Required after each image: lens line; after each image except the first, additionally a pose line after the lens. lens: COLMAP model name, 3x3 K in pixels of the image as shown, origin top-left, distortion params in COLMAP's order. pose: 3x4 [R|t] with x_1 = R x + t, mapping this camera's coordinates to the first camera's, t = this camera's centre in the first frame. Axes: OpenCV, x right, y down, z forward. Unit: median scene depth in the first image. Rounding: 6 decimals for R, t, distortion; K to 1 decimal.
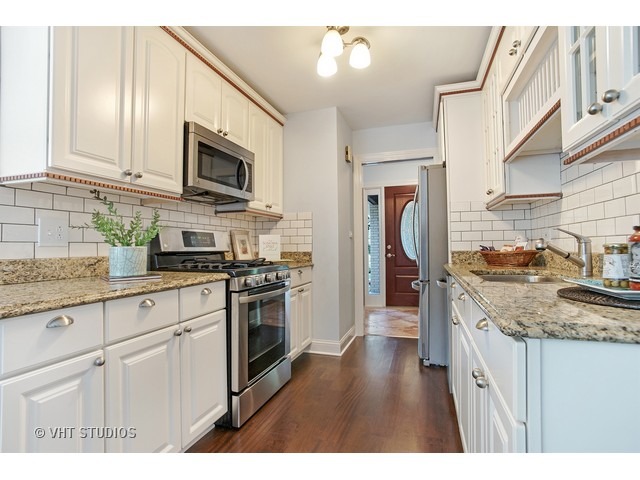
lens RADIAL K [[310.6, 0, 317.6], [0, 310.6, 242.2], [0, 0, 1]] dist [-0.034446, 0.004393]
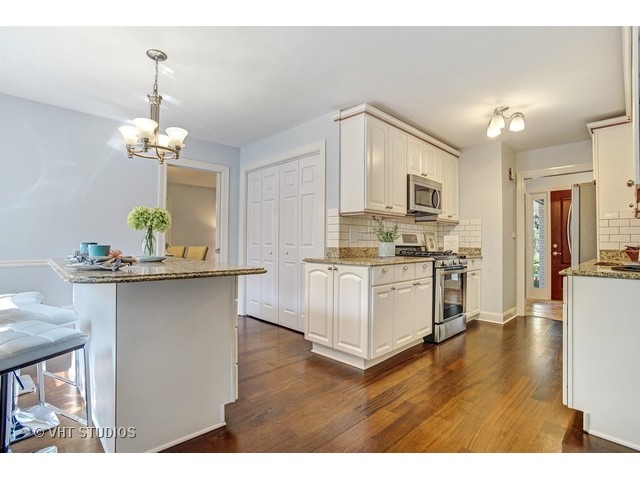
lens RADIAL K [[310.6, 0, 327.5], [0, 310.6, 236.8], [0, 0, 1]] dist [-0.034446, 0.004393]
pose [[0.897596, 0.009452, -0.440718, -0.034936], [-0.011928, 0.999925, -0.002848, -0.008263], [0.440658, 0.007813, 0.897641, -0.672920]]
